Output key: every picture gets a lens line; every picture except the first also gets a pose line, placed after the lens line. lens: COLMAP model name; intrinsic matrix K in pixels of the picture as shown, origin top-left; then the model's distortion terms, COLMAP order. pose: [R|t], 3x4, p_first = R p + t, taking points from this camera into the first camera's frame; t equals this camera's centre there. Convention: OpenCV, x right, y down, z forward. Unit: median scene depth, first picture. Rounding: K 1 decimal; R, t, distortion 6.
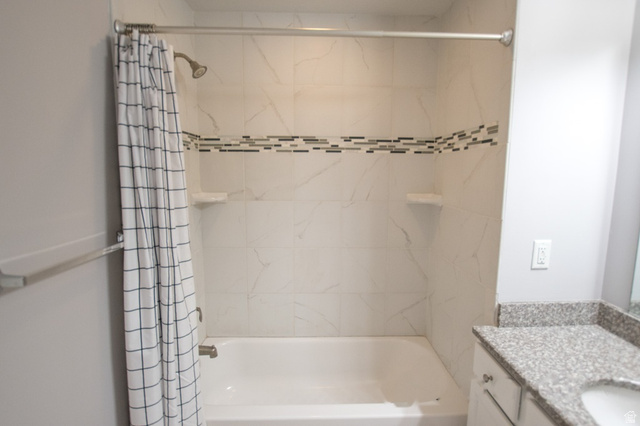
lens RADIAL K [[331.3, 0, 324.3], [0, 331.3, 215.5], [0, 0, 1]] dist [-0.023561, 0.003924]
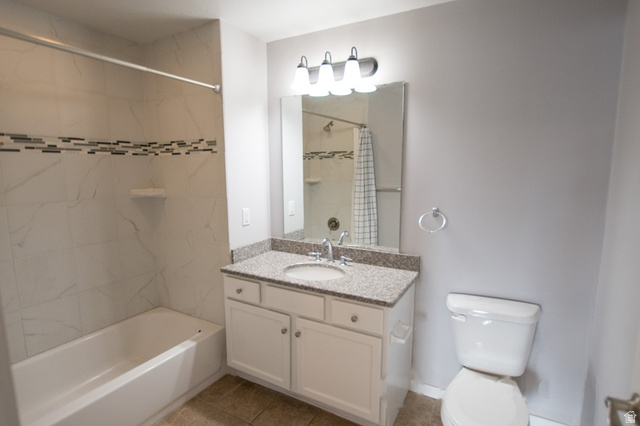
lens RADIAL K [[331.3, 0, 318.0], [0, 331.3, 212.2], [0, 0, 1]] dist [-0.023561, 0.003924]
pose [[0.525683, -0.121467, 0.841964, -0.404024], [0.121646, 0.990315, 0.066919, 0.015816], [-0.841938, 0.067243, 0.535368, -0.172678]]
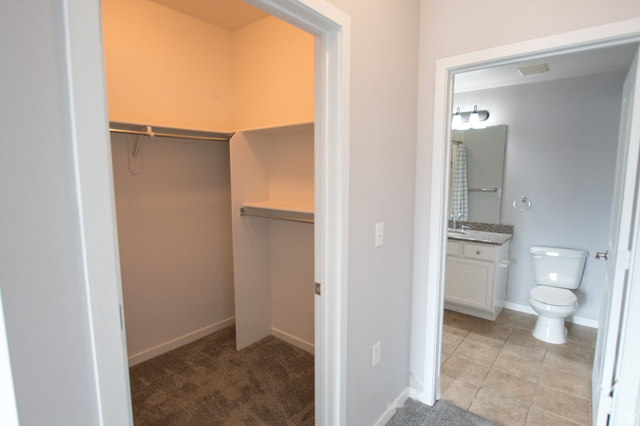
lens RADIAL K [[331.3, 0, 320.4], [0, 331.3, 212.8], [0, 0, 1]] dist [-0.023561, 0.003924]
pose [[0.660287, -0.094903, 0.744993, -1.381124], [0.105892, 0.993838, 0.032751, 0.028450], [-0.743511, 0.057263, 0.666268, -0.290295]]
